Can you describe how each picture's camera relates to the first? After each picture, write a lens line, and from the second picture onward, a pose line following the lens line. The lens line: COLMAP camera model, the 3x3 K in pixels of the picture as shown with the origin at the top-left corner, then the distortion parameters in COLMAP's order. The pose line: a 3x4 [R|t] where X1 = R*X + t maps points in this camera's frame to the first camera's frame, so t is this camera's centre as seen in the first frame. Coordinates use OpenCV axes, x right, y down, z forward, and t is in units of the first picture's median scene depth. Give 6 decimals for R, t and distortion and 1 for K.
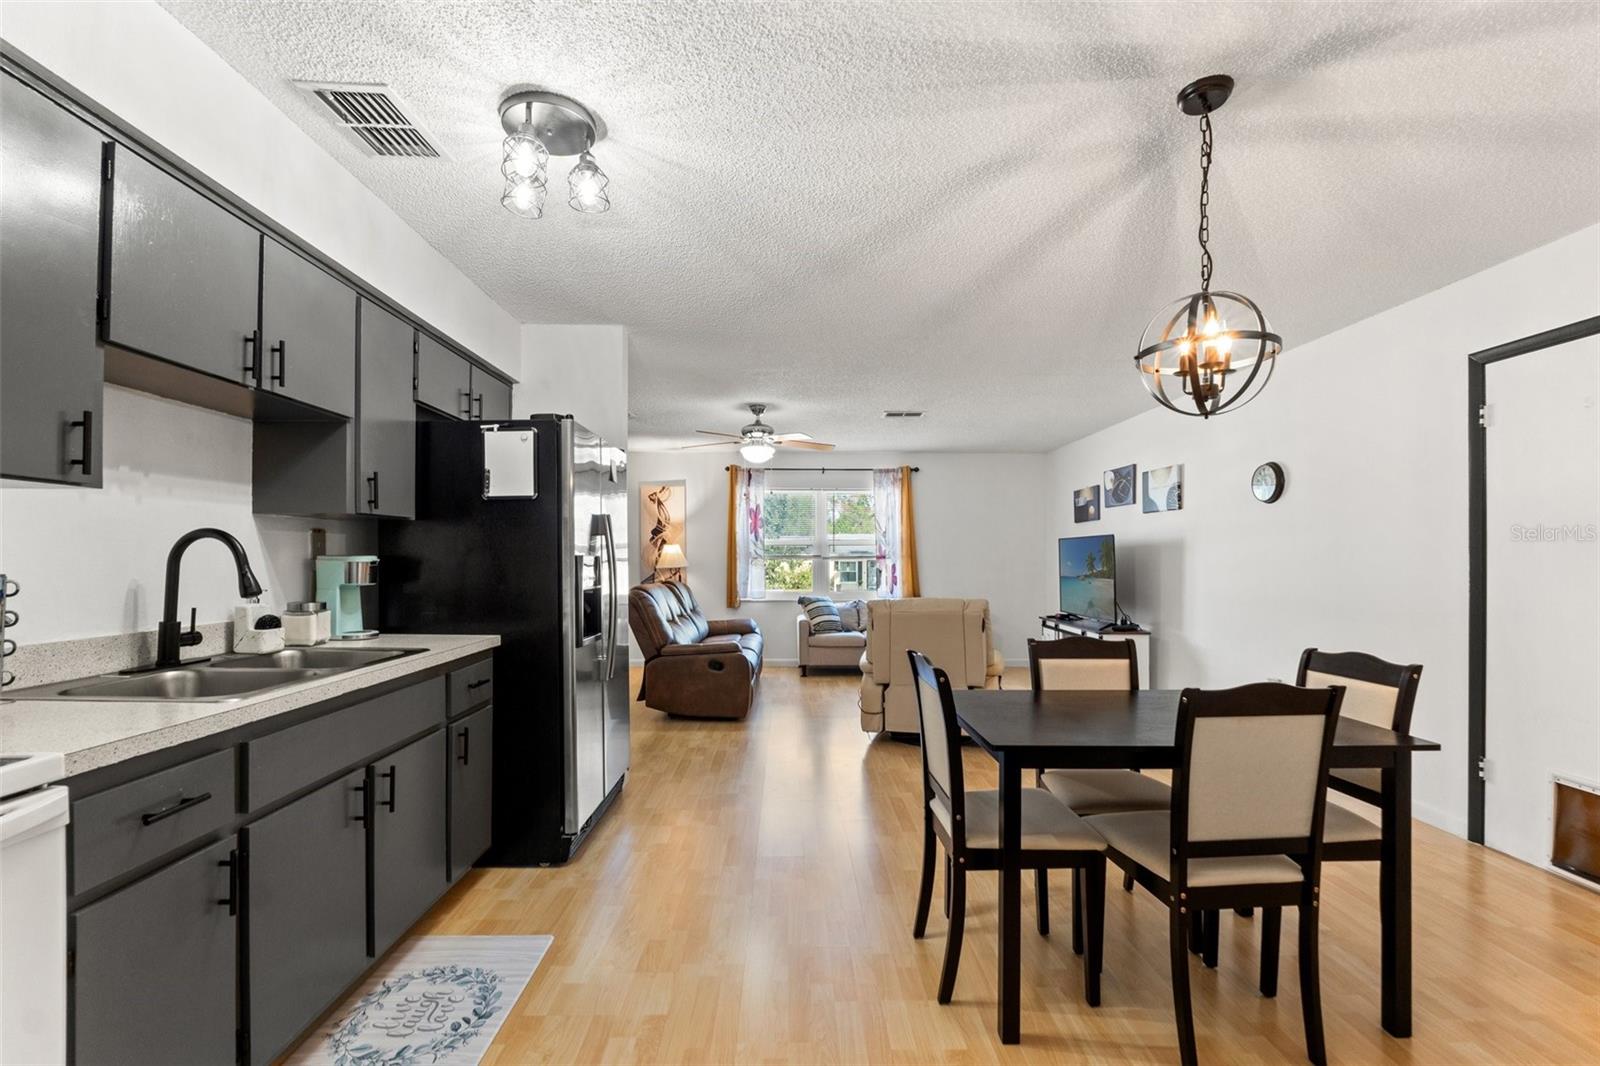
lens RADIAL K [[682.1, 0, 797.5], [0, 682.1, 555.7], [0, 0, 1]] dist [-0.006625, -0.000725]
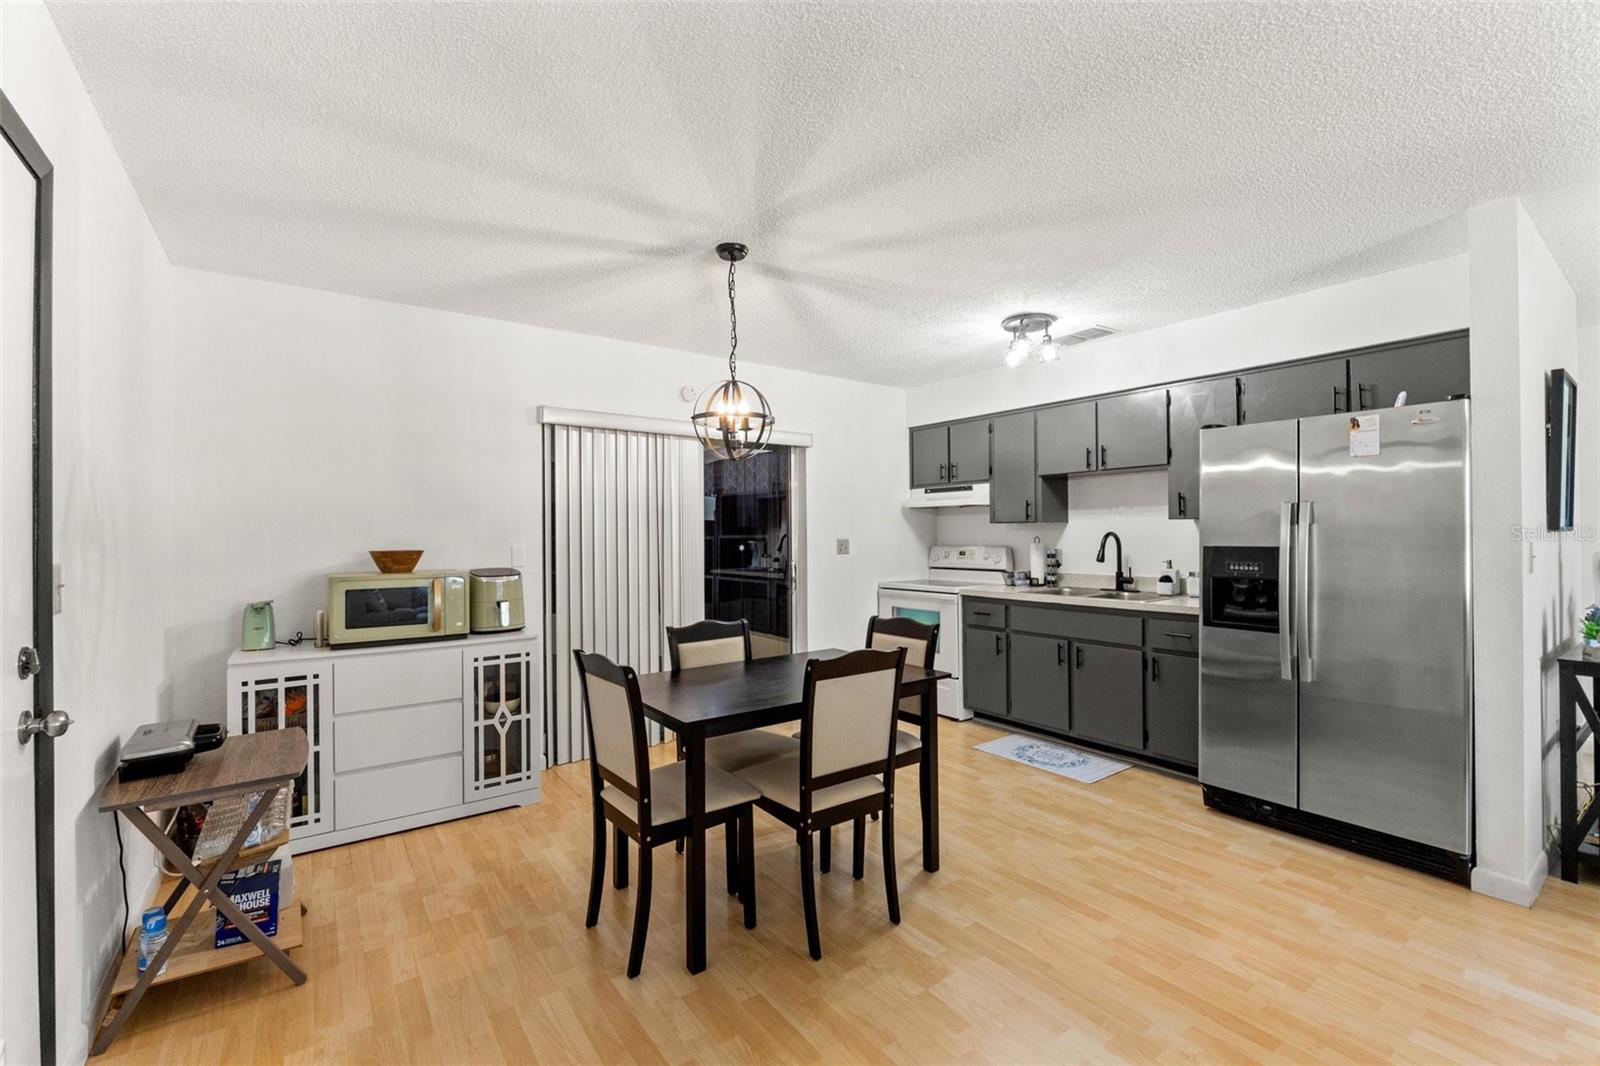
lens RADIAL K [[682.1, 0, 803.7], [0, 682.1, 533.1], [0, 0, 1]] dist [-0.006625, -0.000725]
pose [[-0.814146, 0.001507, -0.580659, 0.436947], [0.007453, 0.999941, -0.007854, -0.008882], [0.580613, -0.010722, -0.814109, 0.749460]]
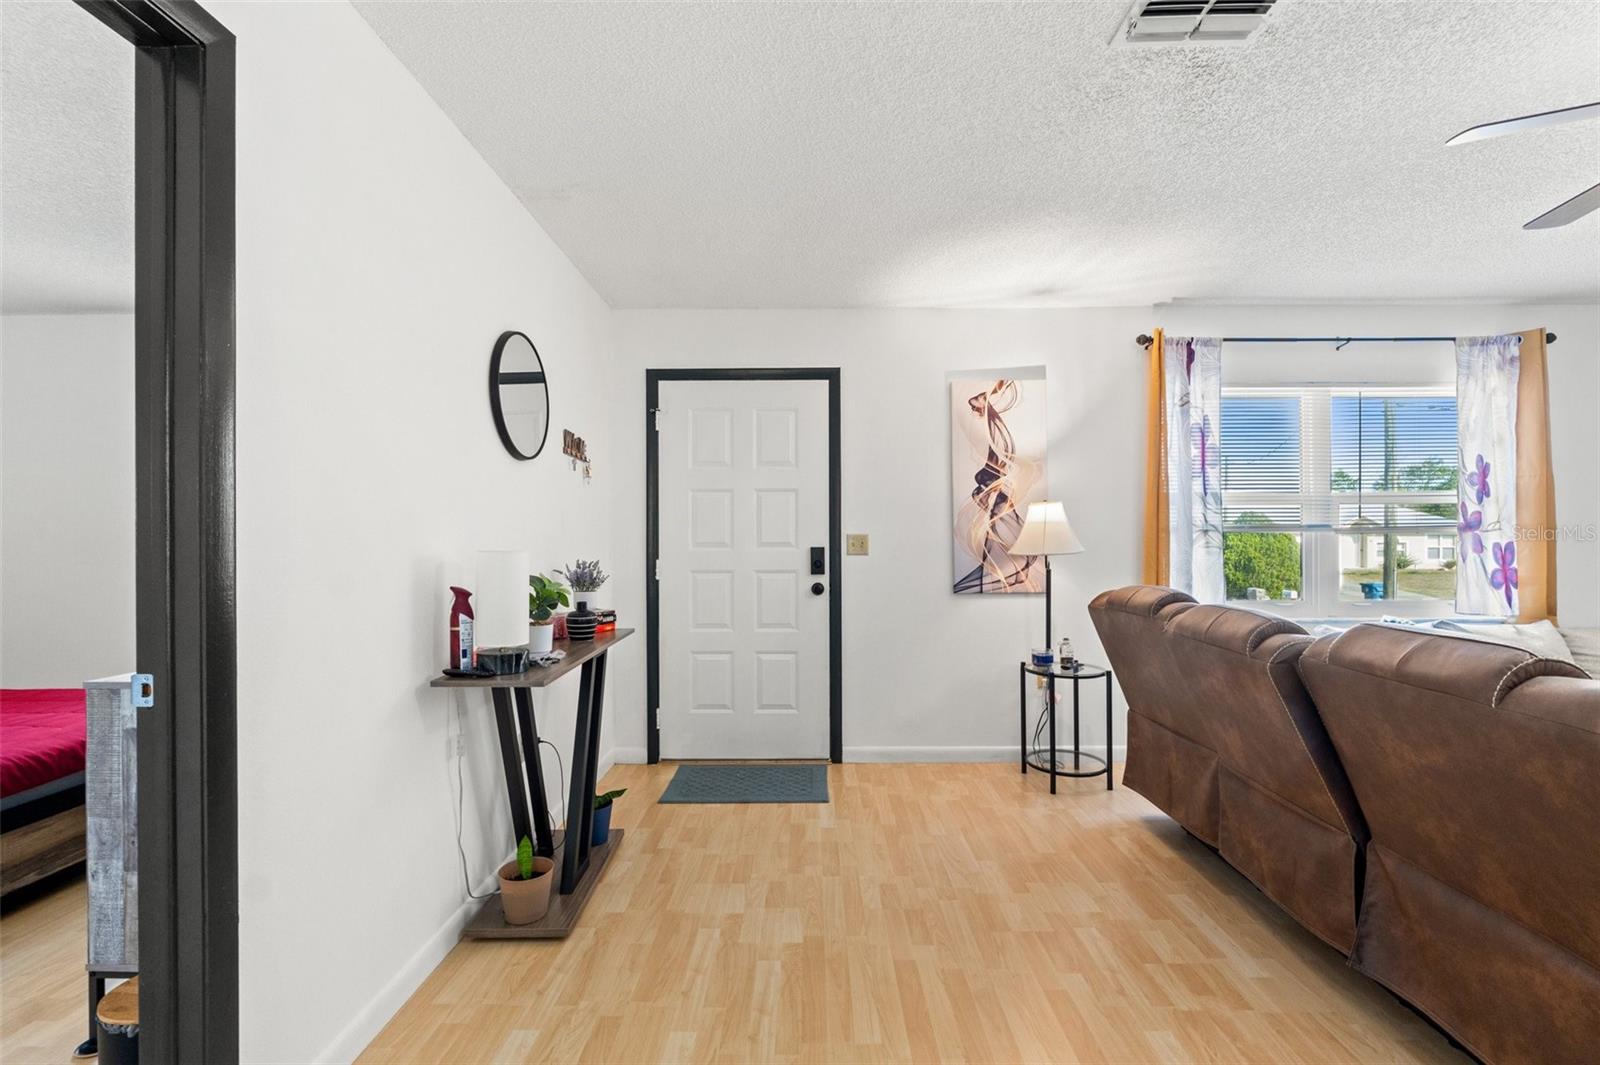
lens RADIAL K [[682.1, 0, 804.8], [0, 682.1, 541.1], [0, 0, 1]] dist [-0.006625, -0.000725]
pose [[0.999564, -0.005461, -0.029019, -0.443698], [0.005829, 0.999903, 0.012625, 0.004069], [0.028947, -0.012789, 0.999499, 0.730708]]
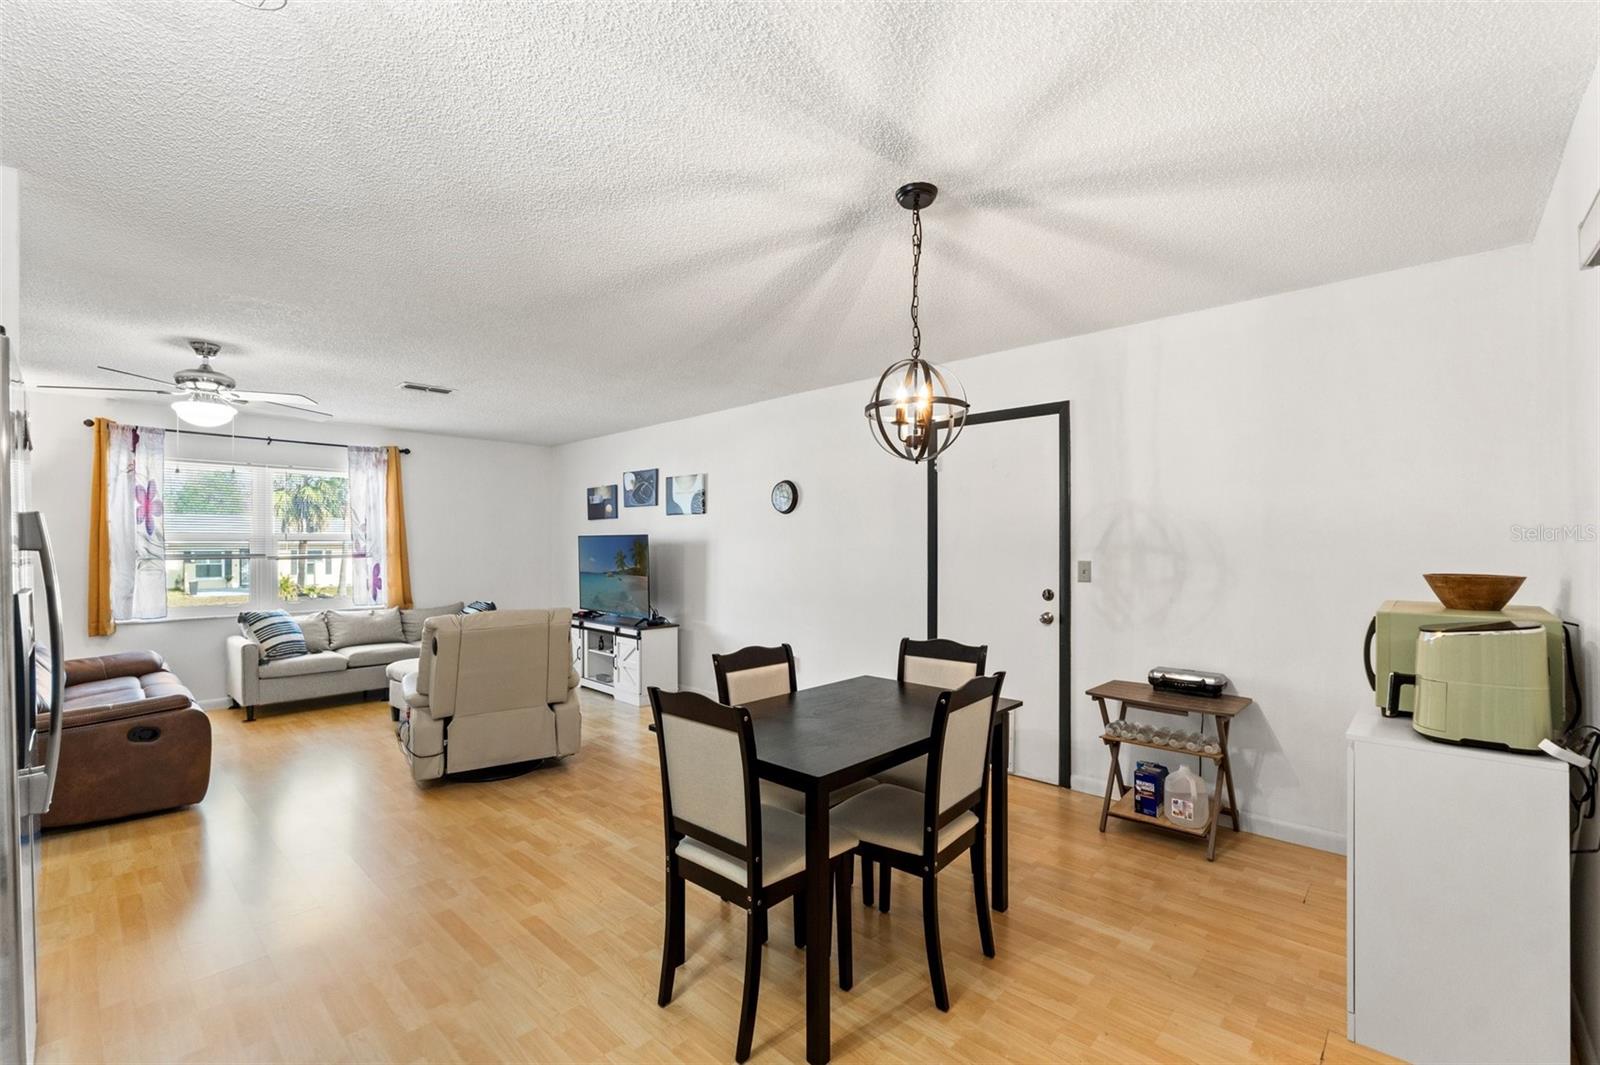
lens RADIAL K [[682.1, 0, 791.2], [0, 682.1, 545.0], [0, 0, 1]] dist [-0.006625, -0.000725]
pose [[0.697040, -0.003449, 0.717024, -0.136528], [-0.000167, 0.999988, 0.004973, -0.020005], [-0.717033, -0.003587, 0.697030, 0.100057]]
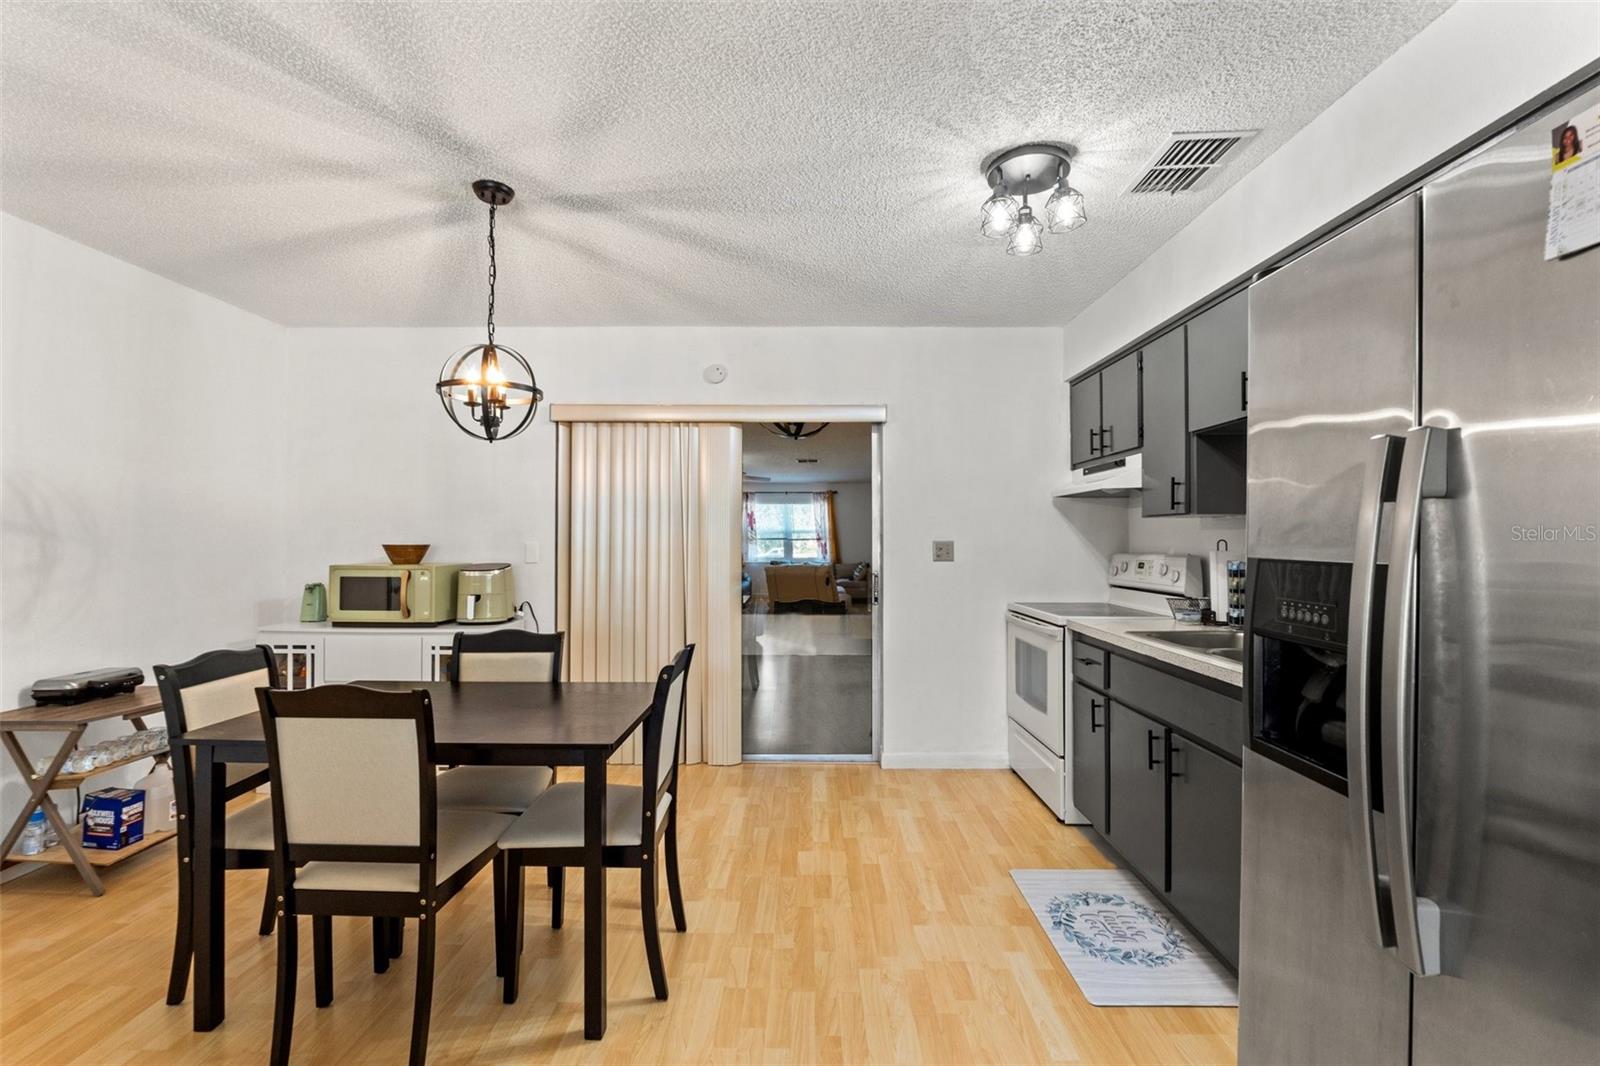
lens RADIAL K [[682.1, 0, 797.4], [0, 682.1, 536.2], [0, 0, 1]] dist [-0.006625, -0.000725]
pose [[-0.999612, -0.005132, 0.027369, -0.004398], [-0.005424, 0.999929, -0.010586, -0.004582], [-0.027313, -0.010731, -0.999569, 0.725676]]
